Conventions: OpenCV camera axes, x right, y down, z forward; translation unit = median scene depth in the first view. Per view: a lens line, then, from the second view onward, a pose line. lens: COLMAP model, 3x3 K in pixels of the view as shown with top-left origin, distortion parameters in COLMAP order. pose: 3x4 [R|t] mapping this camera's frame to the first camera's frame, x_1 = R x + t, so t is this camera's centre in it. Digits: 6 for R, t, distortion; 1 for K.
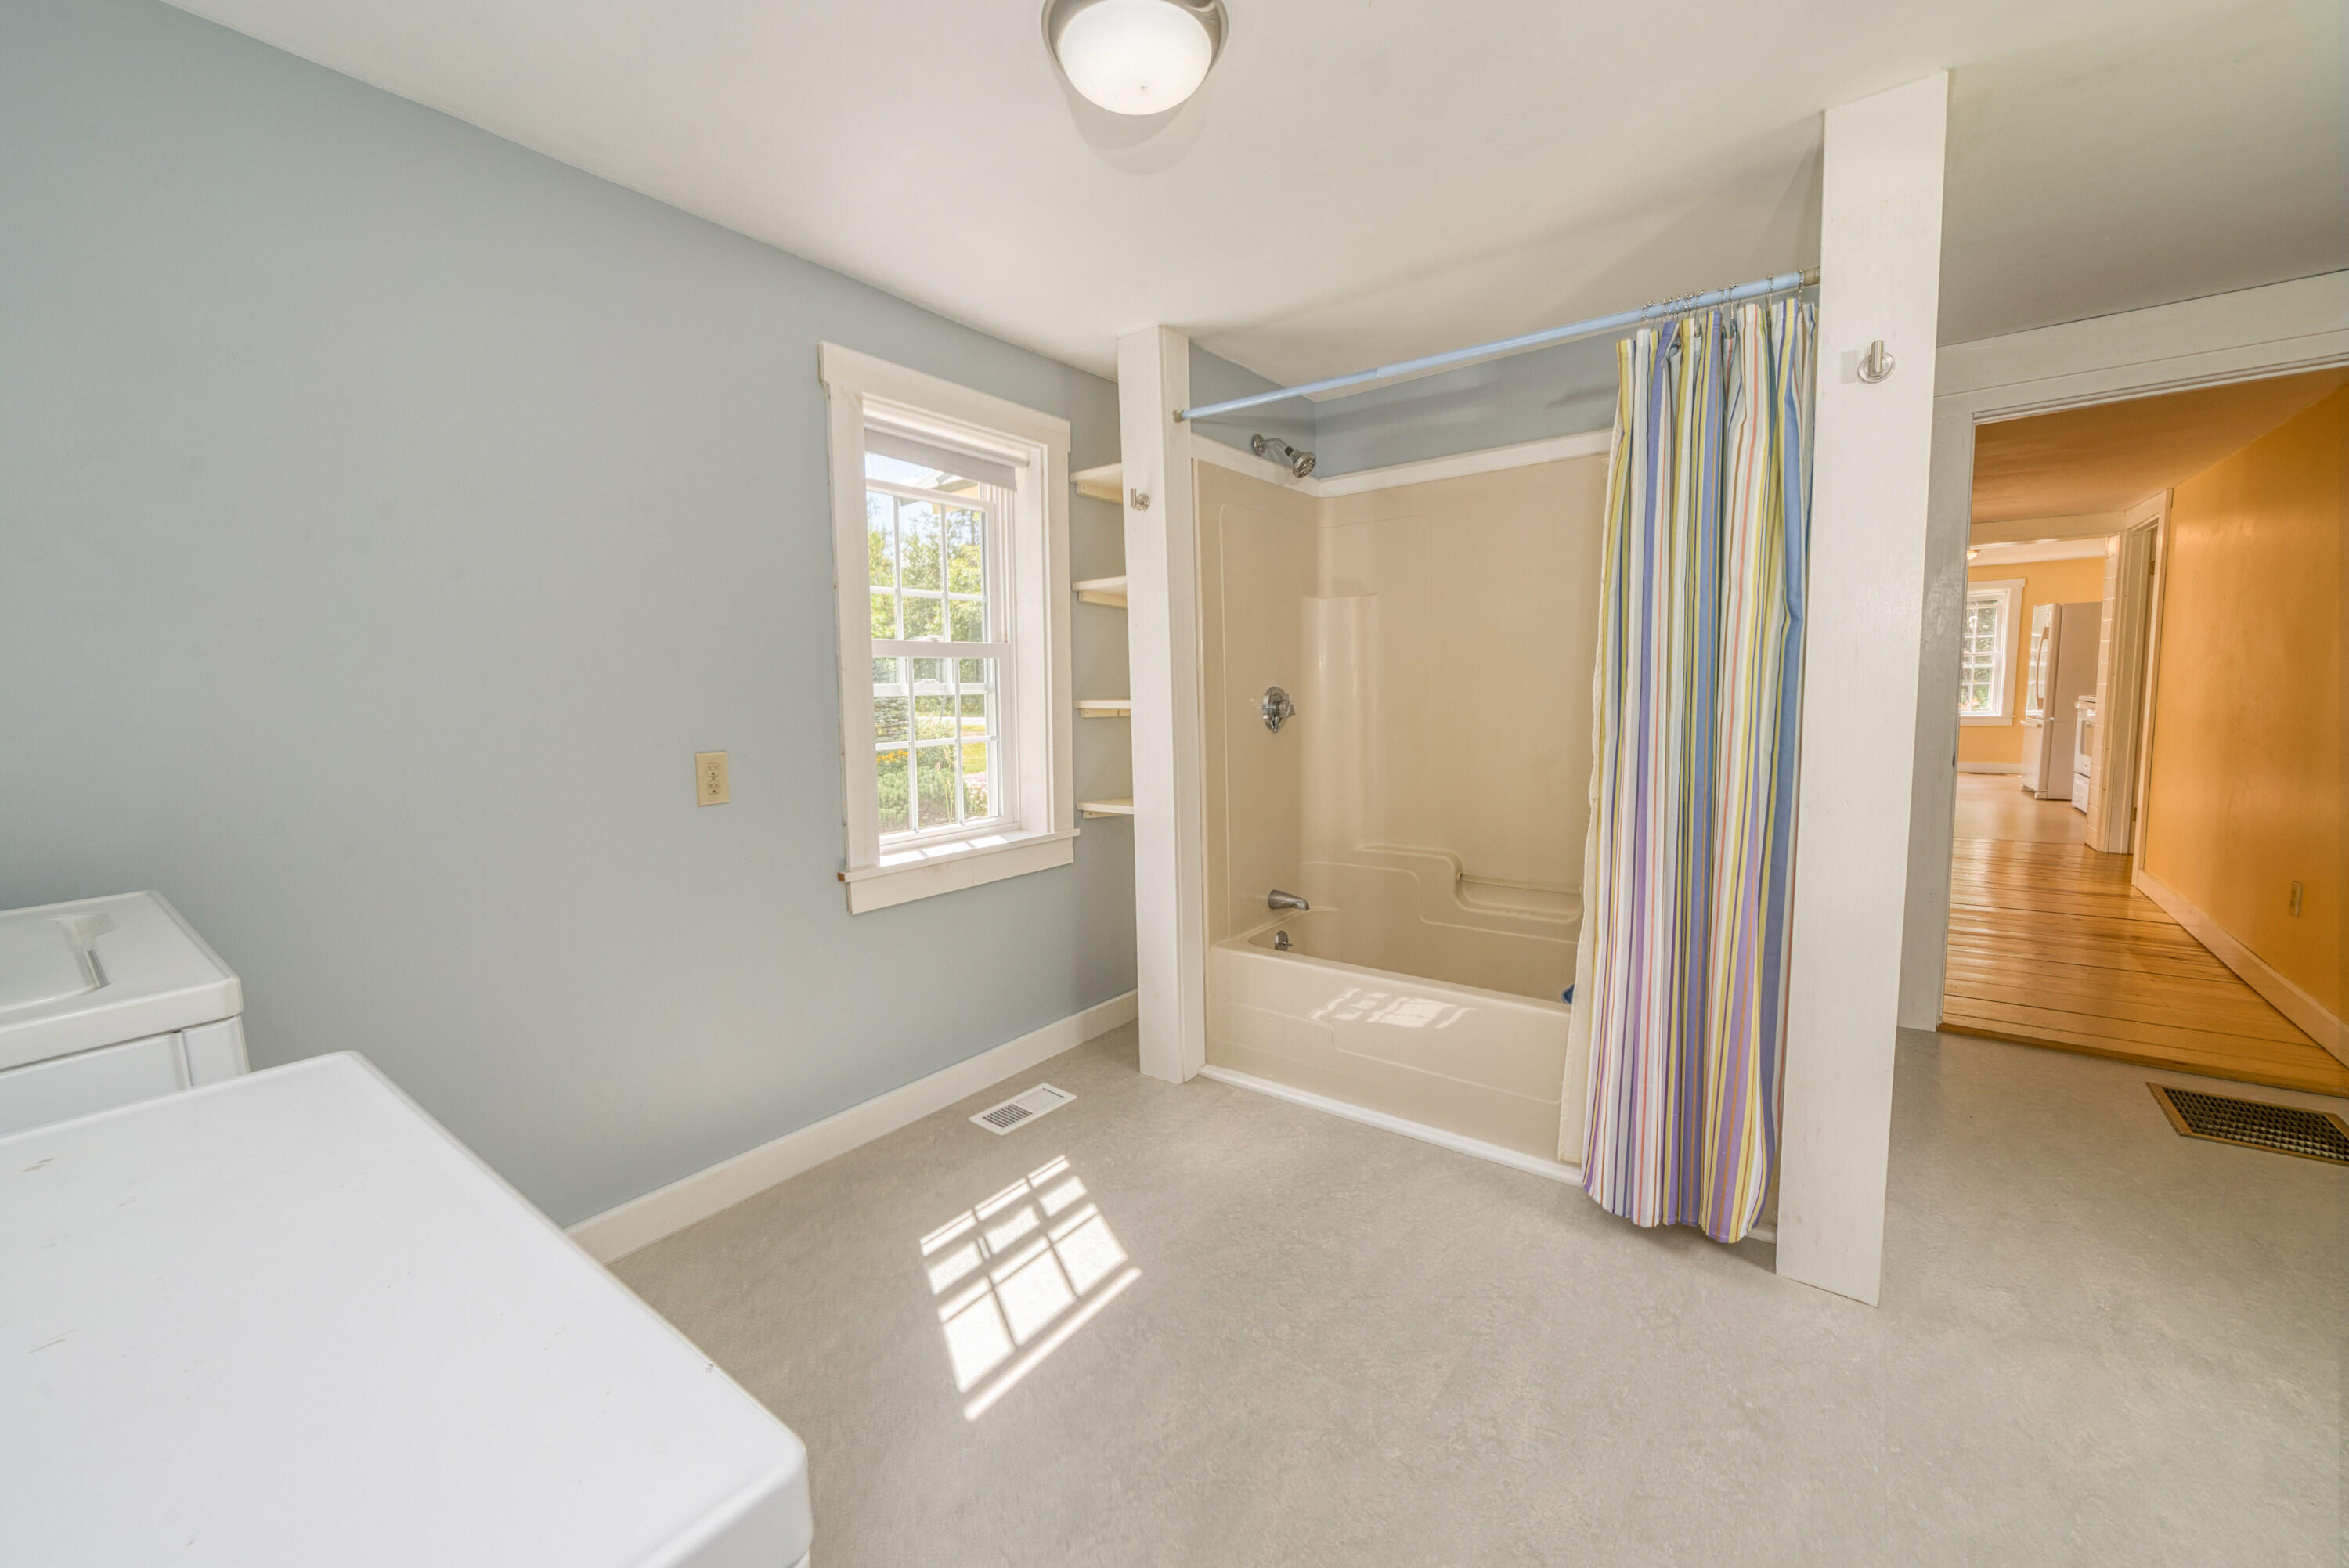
lens RADIAL K [[887.9, 0, 1158.8], [0, 887.9, 799.1], [0, 0, 1]] dist [0.000471, -0.000030]
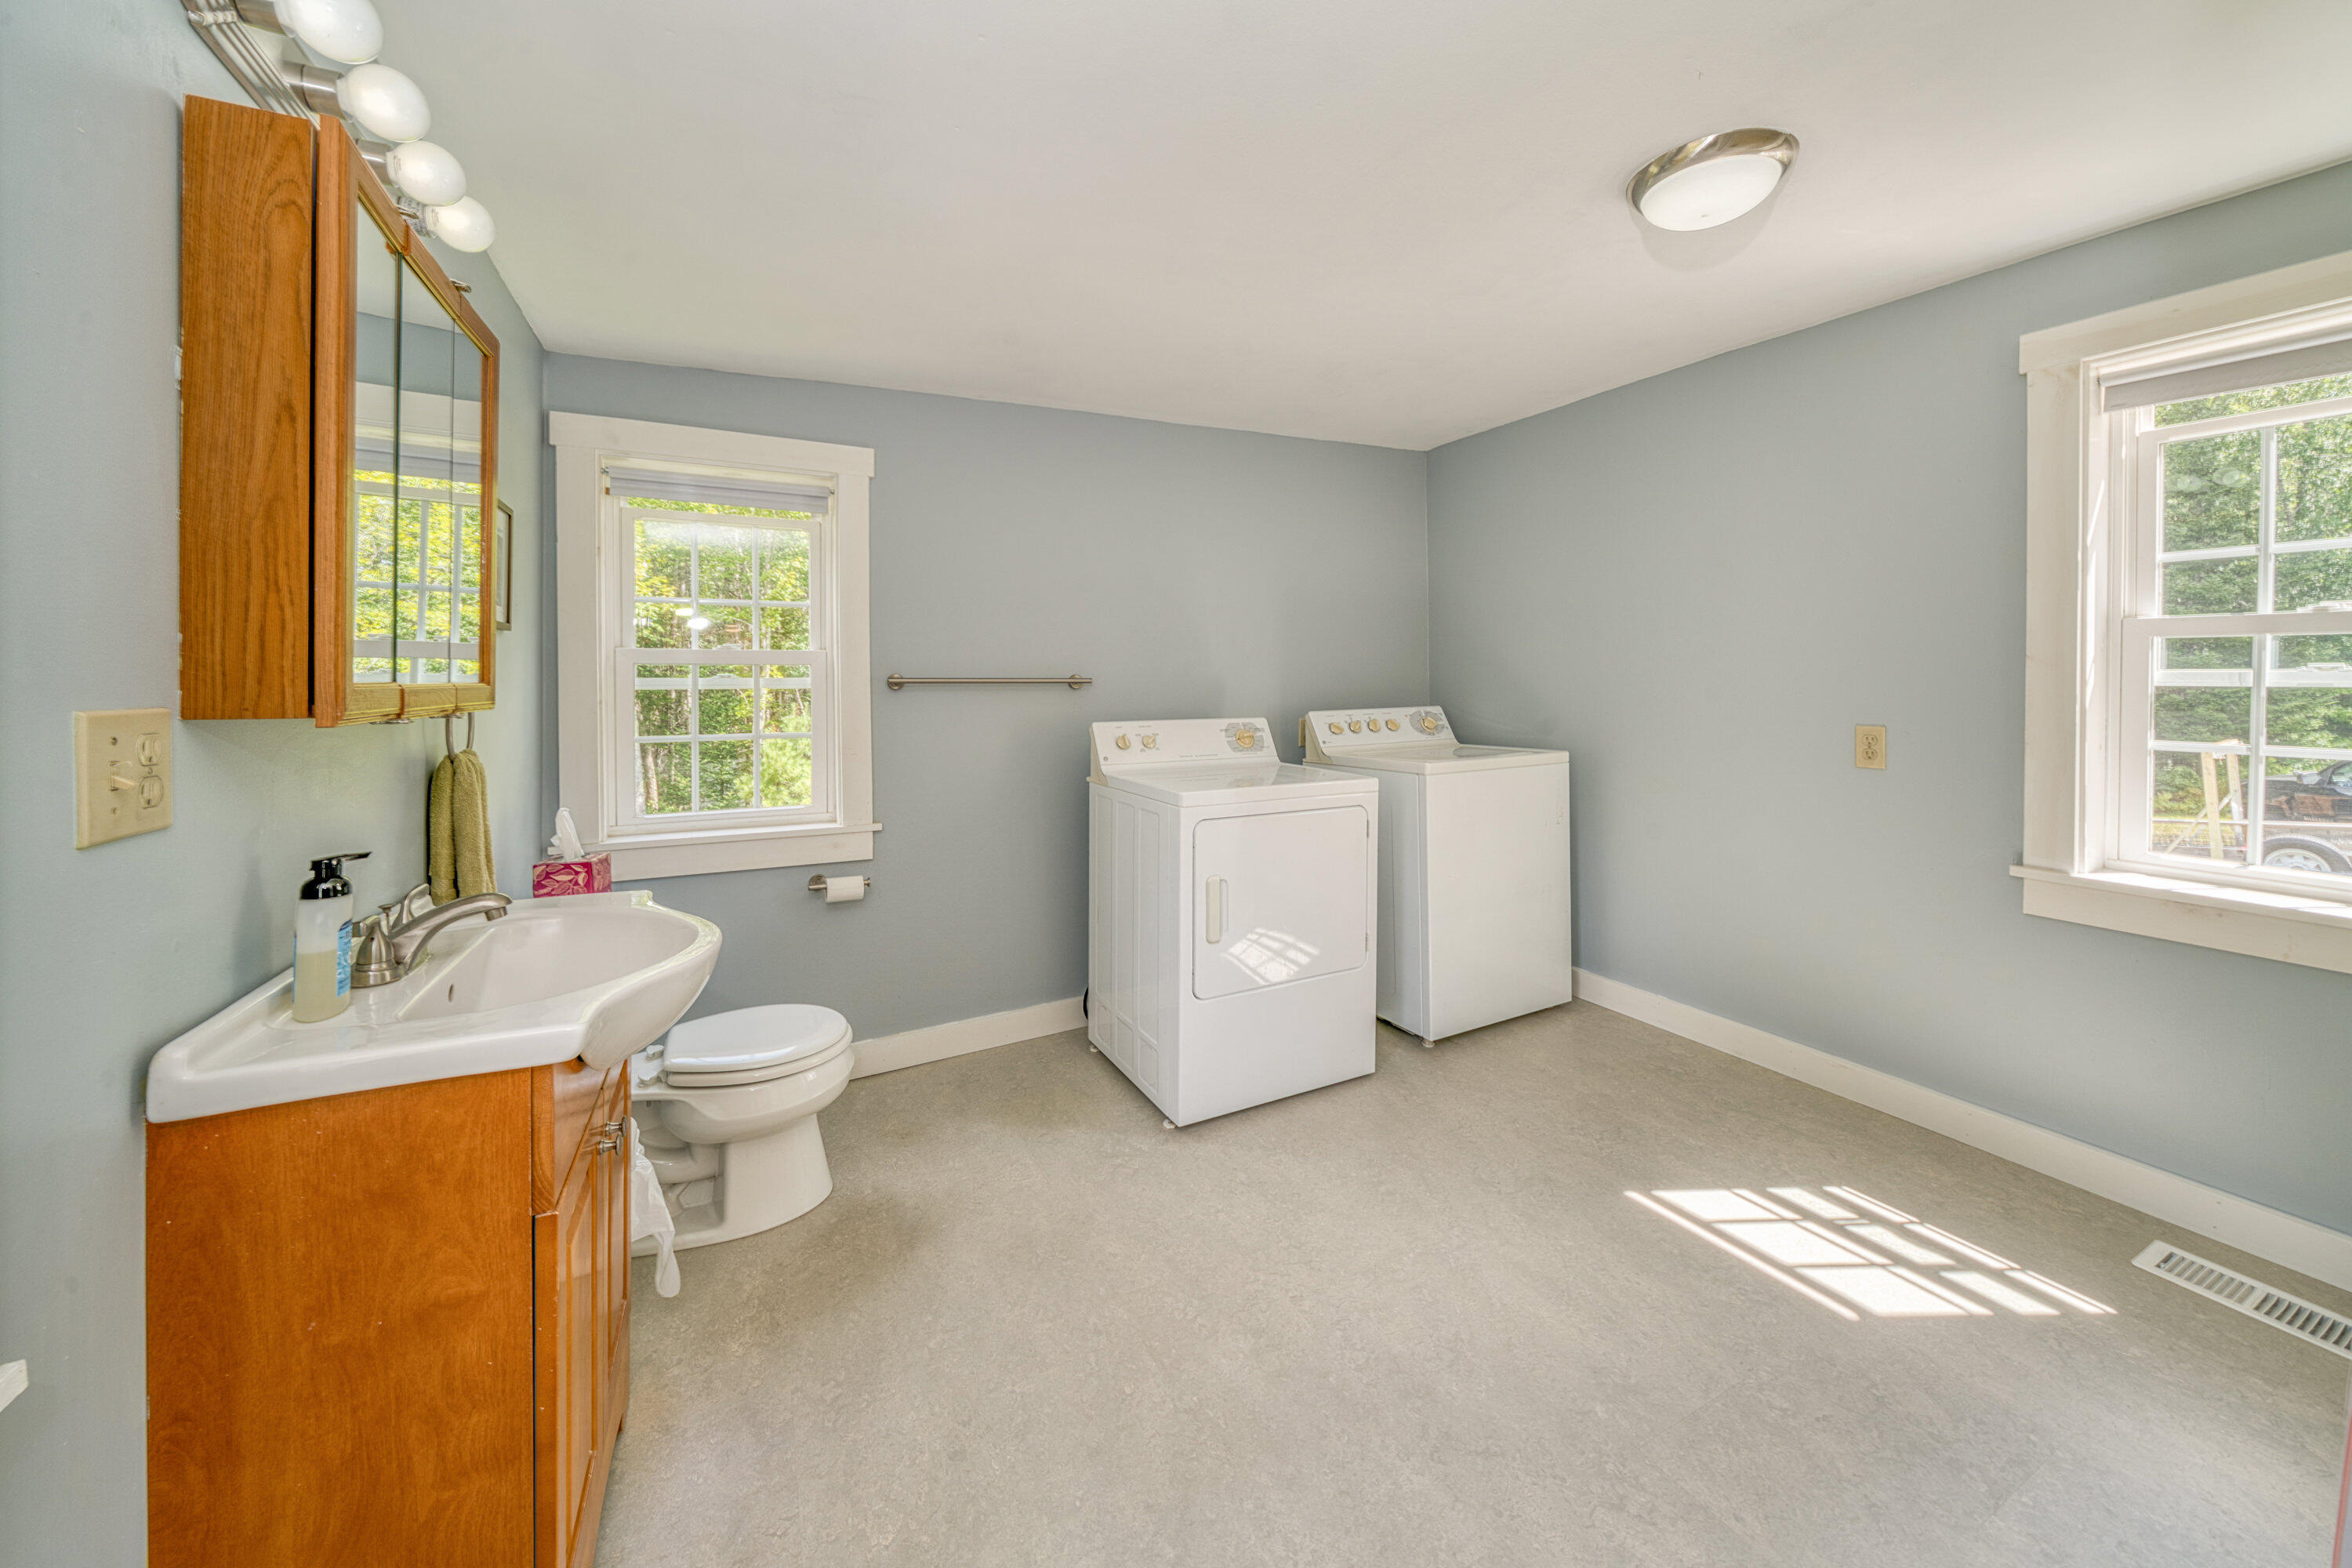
lens RADIAL K [[834.3, 0, 1180.3], [0, 834.3, 685.6], [0, 0, 1]] dist [-0.005745, -0.000576]
pose [[-0.419136, 0.027567, -0.907505, 0.953957], [-0.095670, 0.992633, 0.074339, -0.102868], [0.902869, 0.117979, -0.413411, 0.607215]]
